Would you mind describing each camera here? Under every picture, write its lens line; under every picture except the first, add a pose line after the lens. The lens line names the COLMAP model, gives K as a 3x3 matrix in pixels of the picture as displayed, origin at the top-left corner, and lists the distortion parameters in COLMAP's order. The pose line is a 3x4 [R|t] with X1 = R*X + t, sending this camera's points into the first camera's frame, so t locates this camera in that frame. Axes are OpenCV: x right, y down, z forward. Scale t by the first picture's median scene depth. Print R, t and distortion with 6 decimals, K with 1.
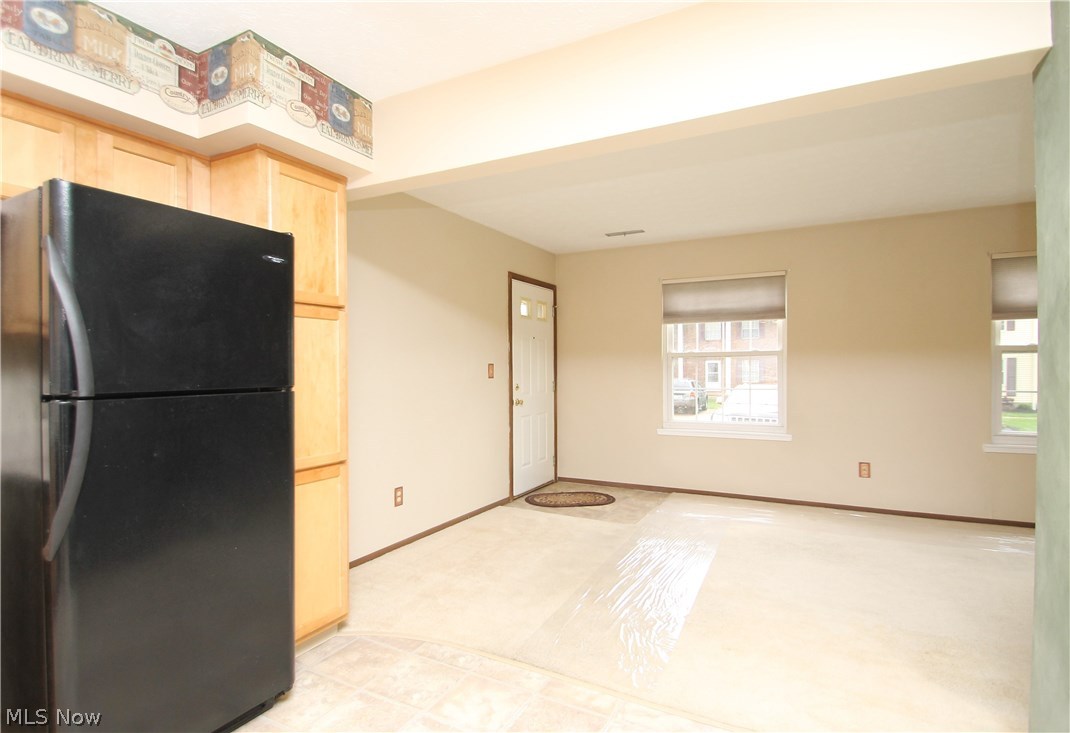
lens RADIAL K [[561.0, 0, 507.3], [0, 561.0, 372.4], [0, 0, 1]] dist [0.022618, -0.027582]
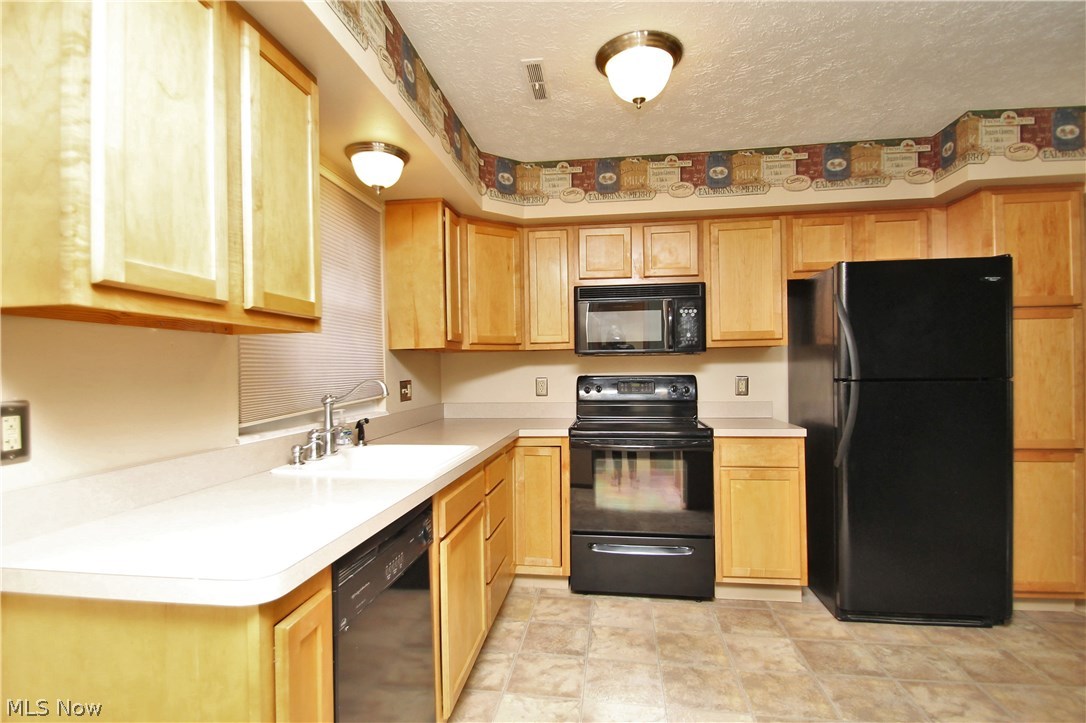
lens RADIAL K [[550.6, 0, 537.9], [0, 550.6, 370.8], [0, 0, 1]] dist [0.018566, -0.022742]
pose [[0.370232, -0.000270, -0.928939, 0.349063], [0.000705, 1.000000, -0.000010, 0.009700], [0.928939, -0.000651, 0.370232, -0.403530]]
